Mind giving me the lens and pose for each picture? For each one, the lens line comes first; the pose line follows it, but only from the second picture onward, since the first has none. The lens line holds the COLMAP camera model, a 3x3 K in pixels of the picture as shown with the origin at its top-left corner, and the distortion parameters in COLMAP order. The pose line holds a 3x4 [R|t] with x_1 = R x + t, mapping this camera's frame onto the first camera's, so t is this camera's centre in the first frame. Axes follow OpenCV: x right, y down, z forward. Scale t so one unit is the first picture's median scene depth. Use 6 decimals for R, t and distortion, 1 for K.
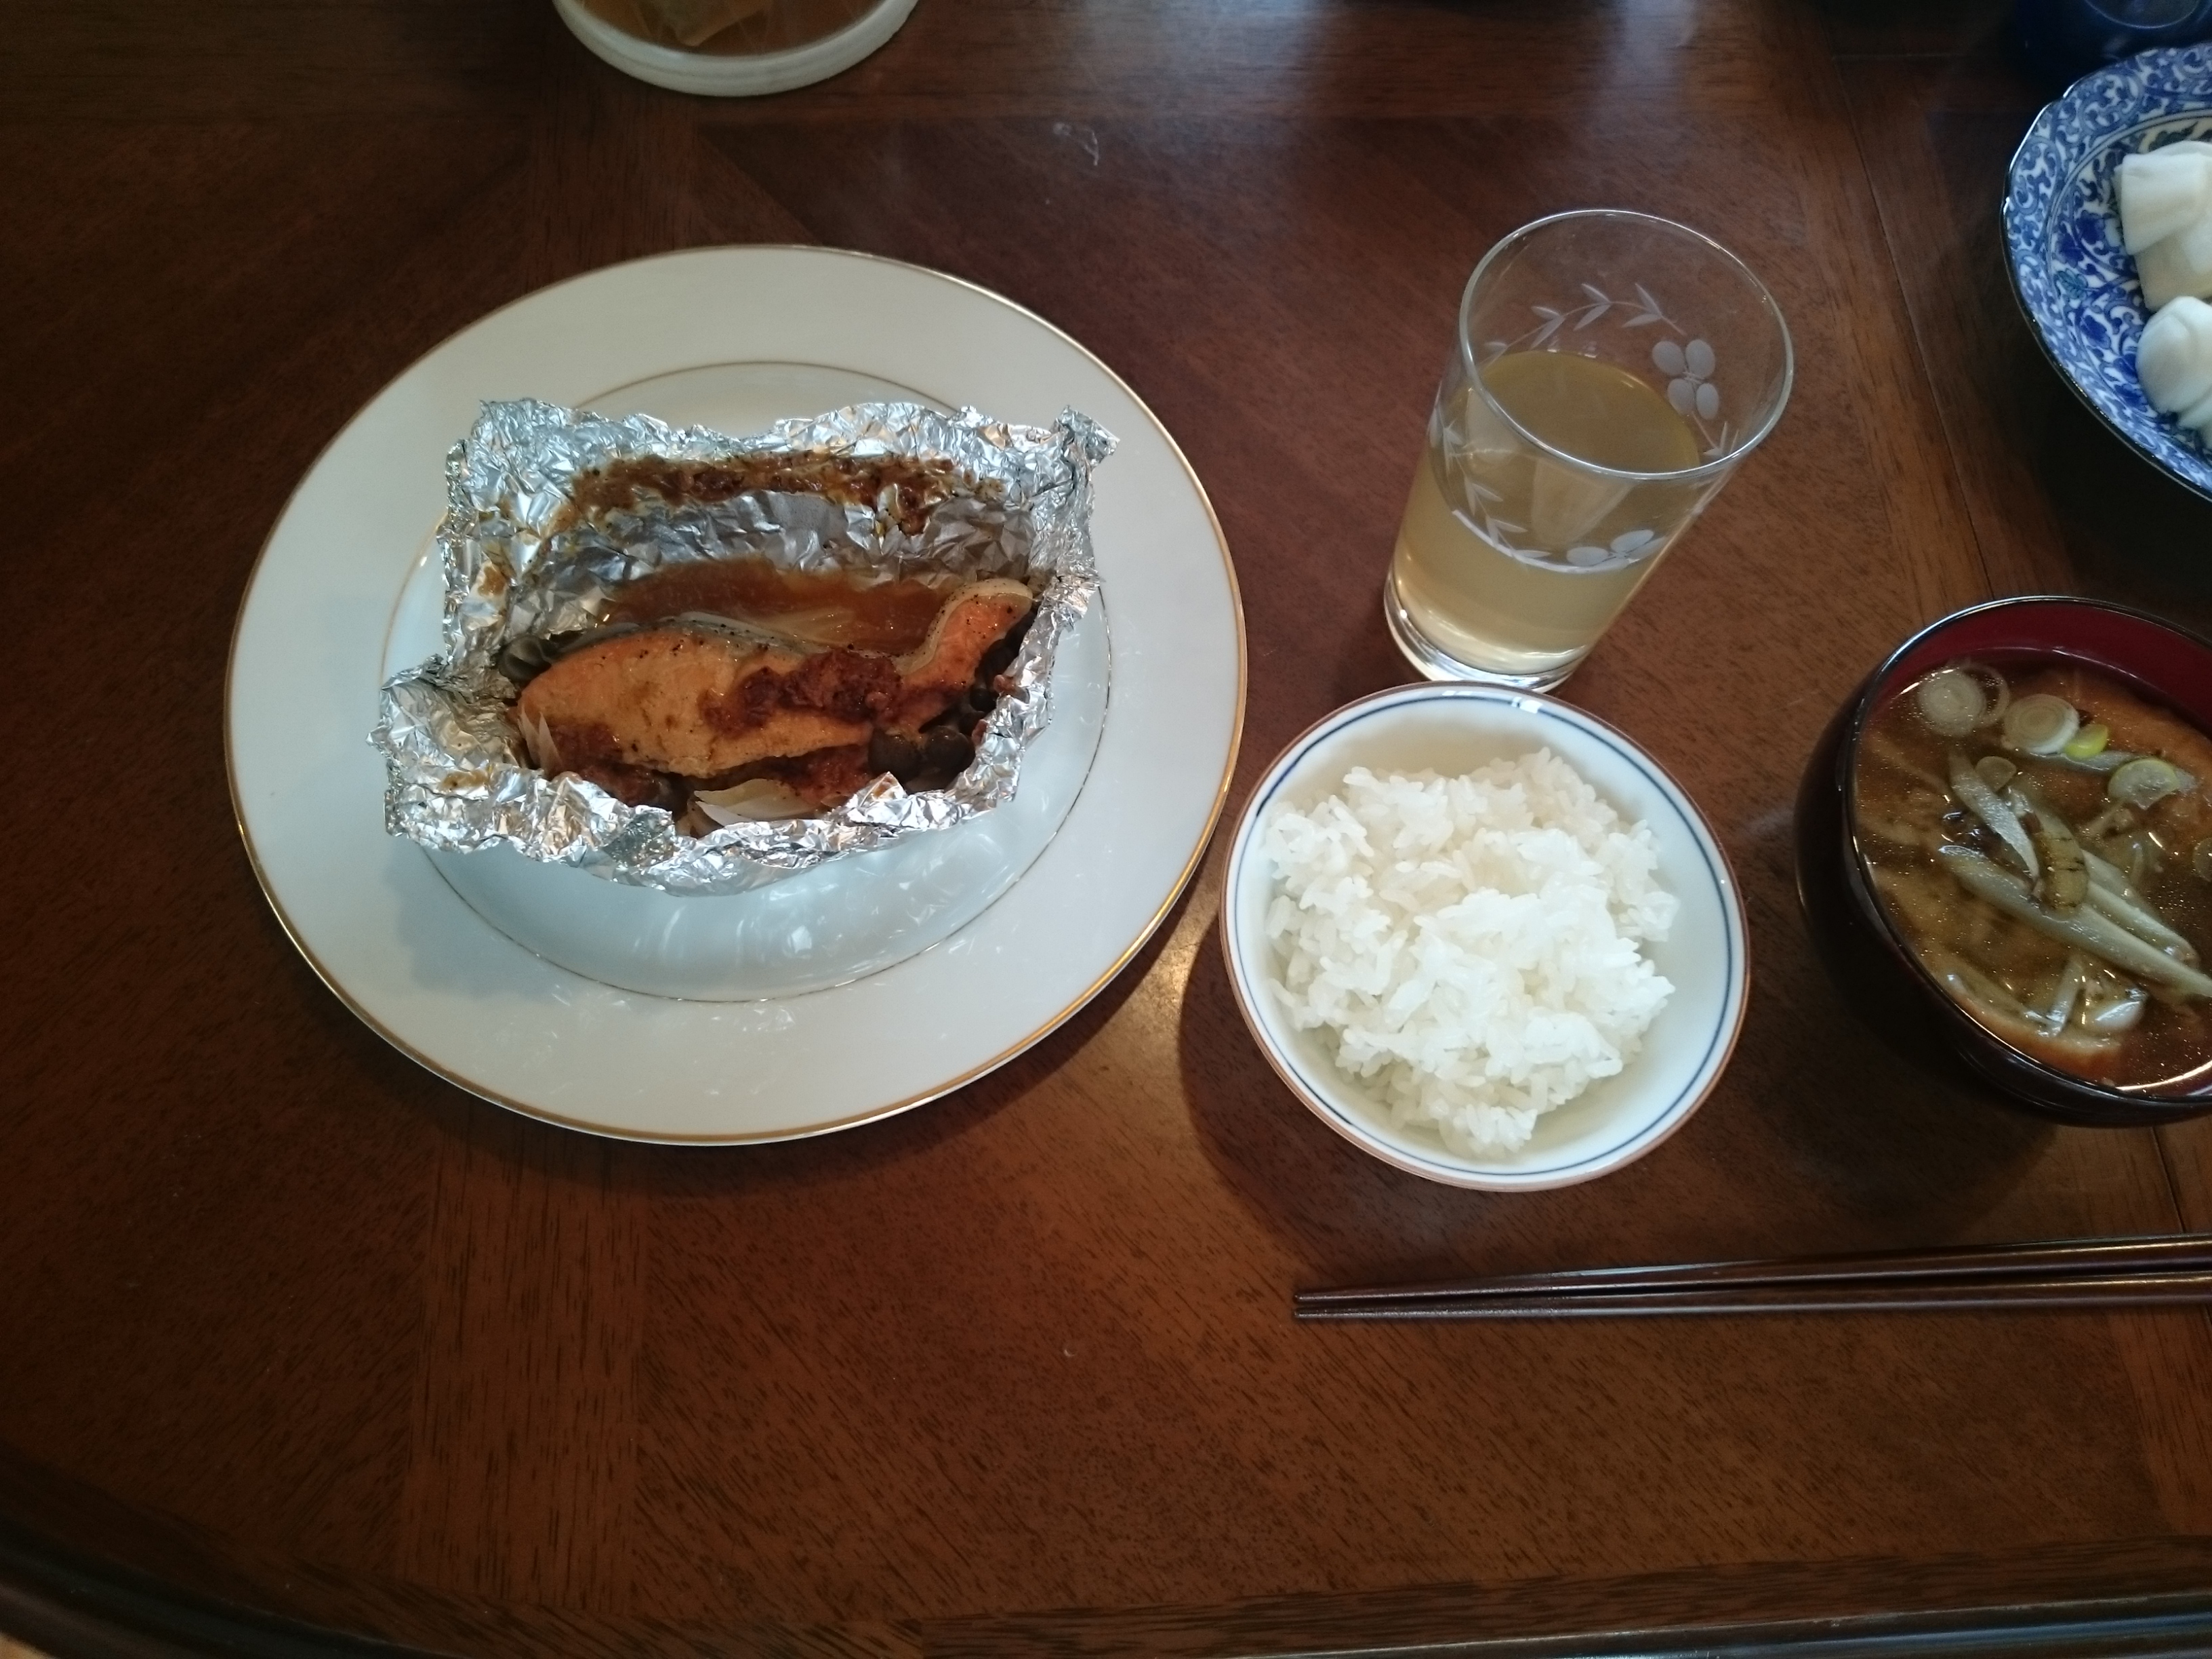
lens RADIAL K [[1645.4, 0, 1111.2], [0, 1645.4, 837.9], [0, 0, 1]] dist [0.014454, -0.002982]
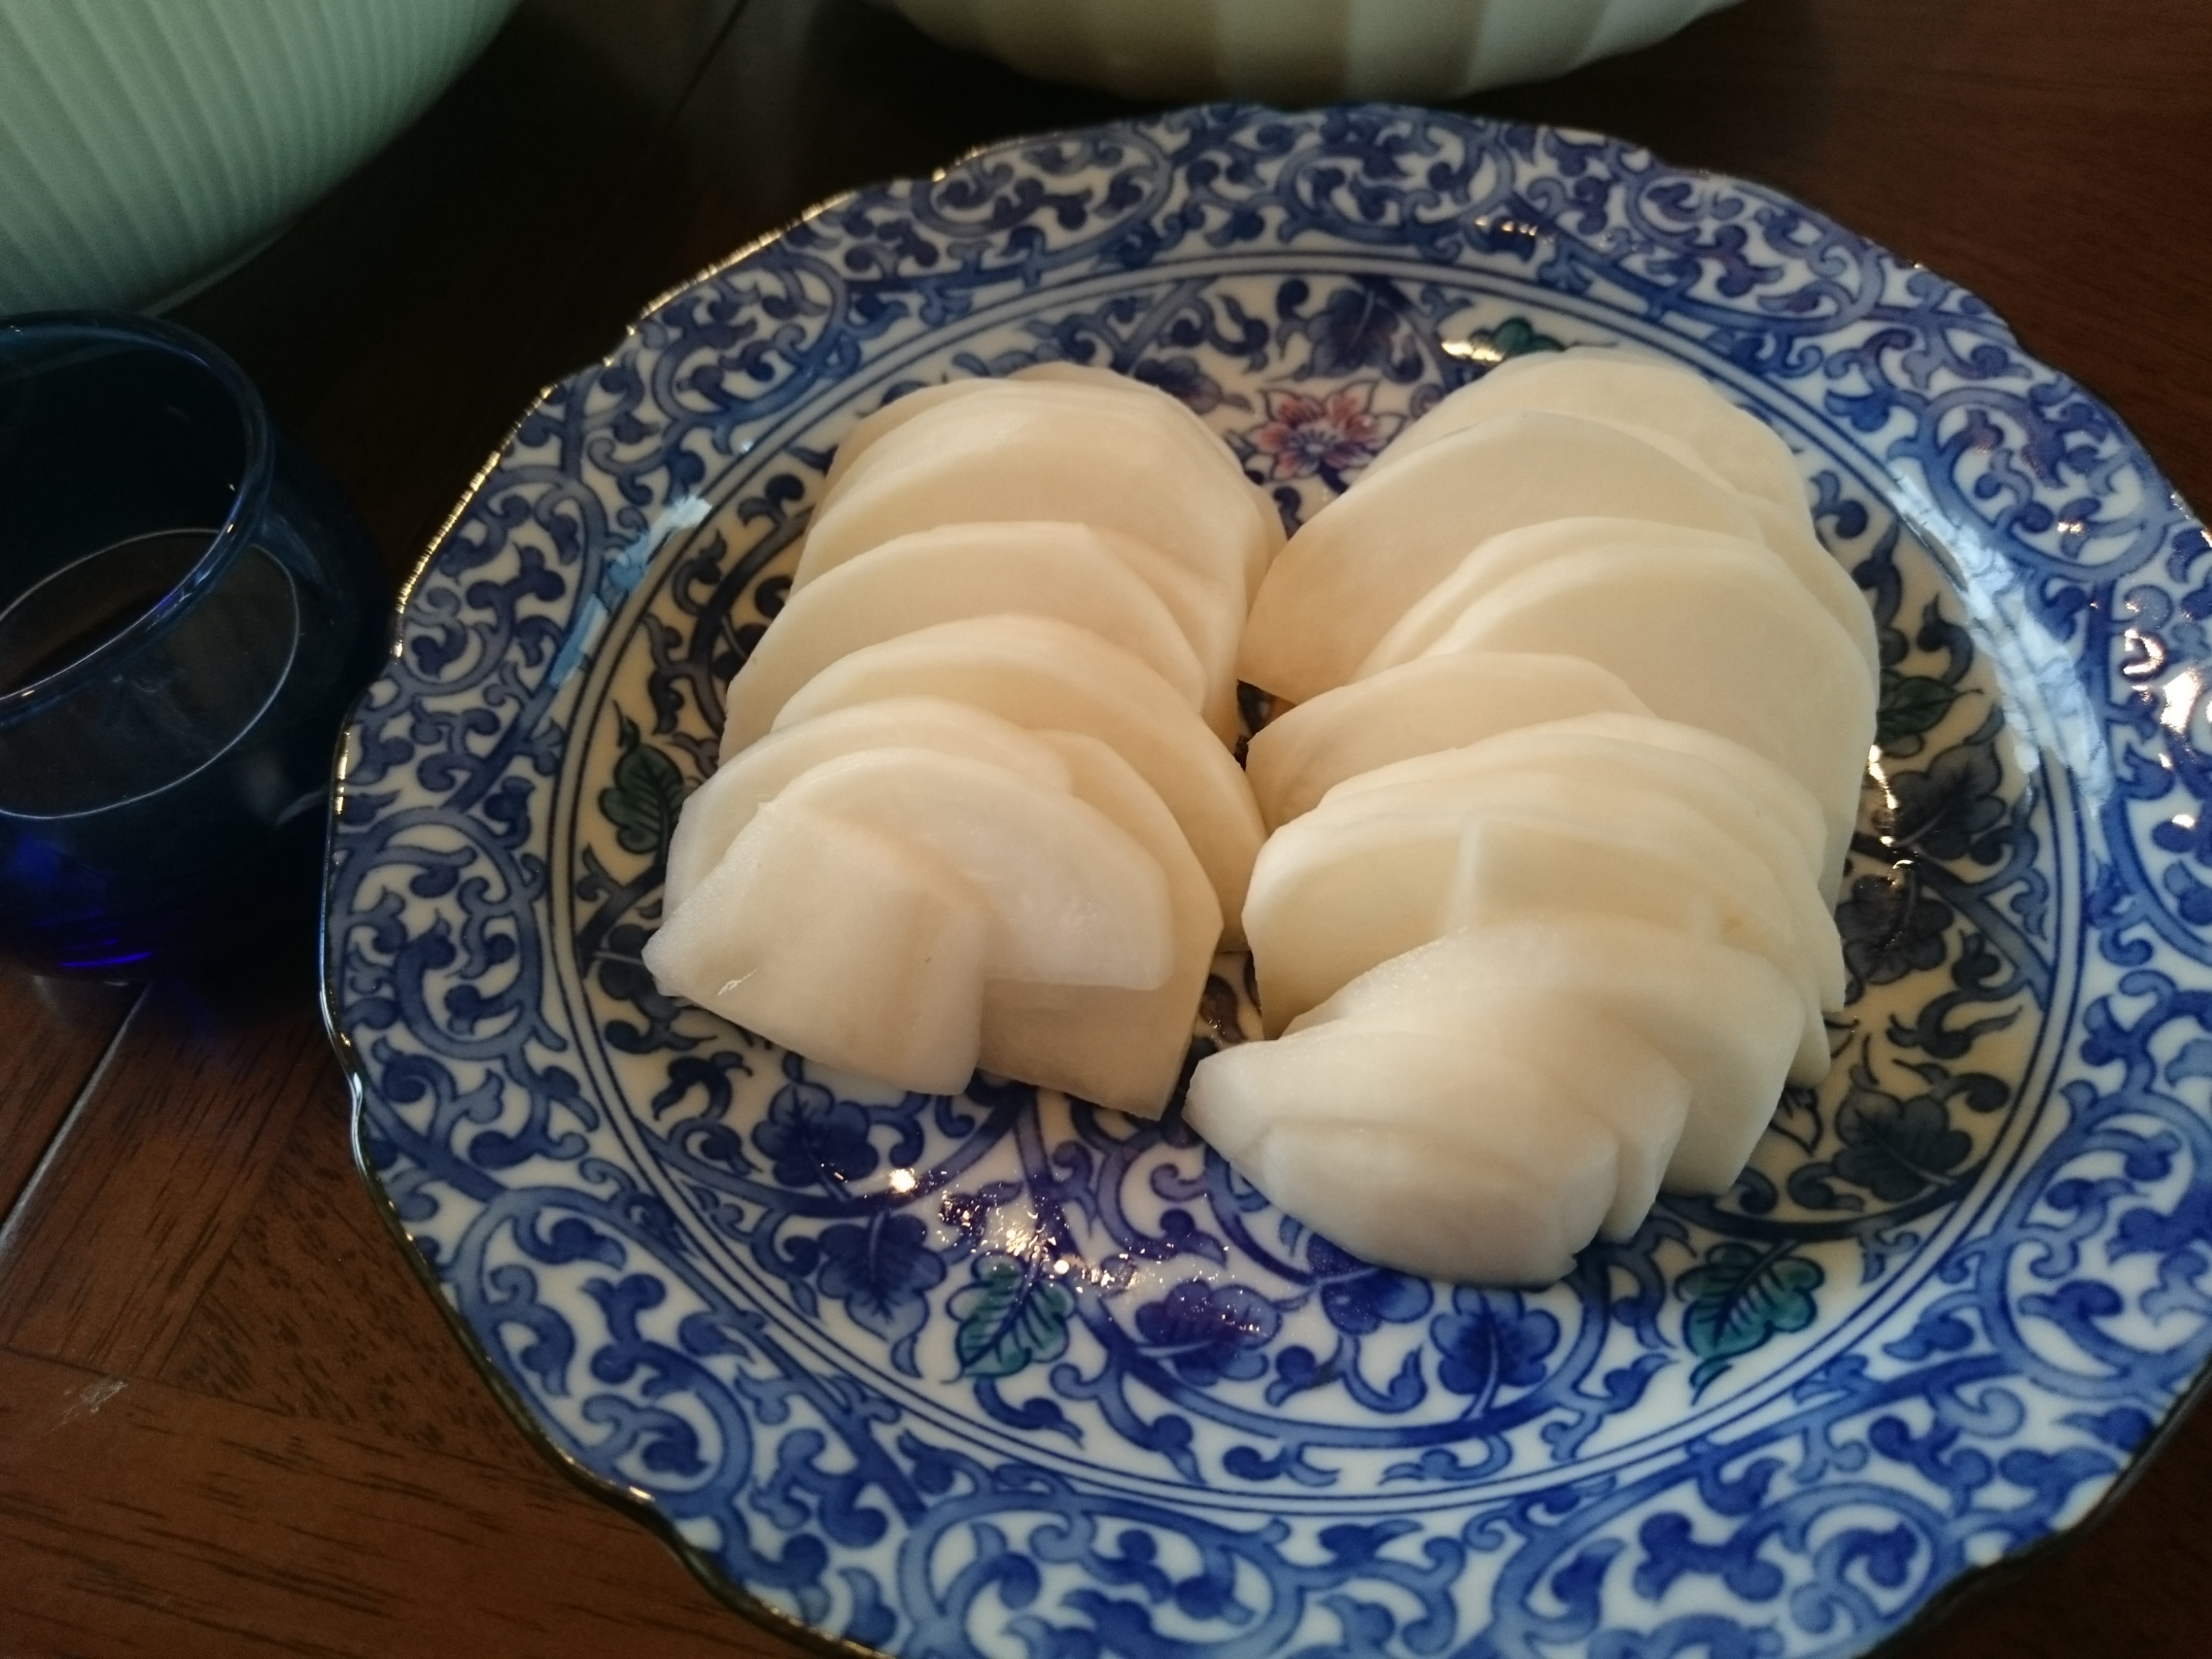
lens RADIAL K [[1645.4, 0, 1107.2], [0, 1645.4, 830.9], [0, 0, 1]] dist [0.014454, -0.002982]
pose [[0.277054, -0.834897, 0.475592, 0.512112], [0.912275, 0.383957, 0.142591, -0.386941], [-0.301656, 0.394365, 0.868032, 0.701416]]
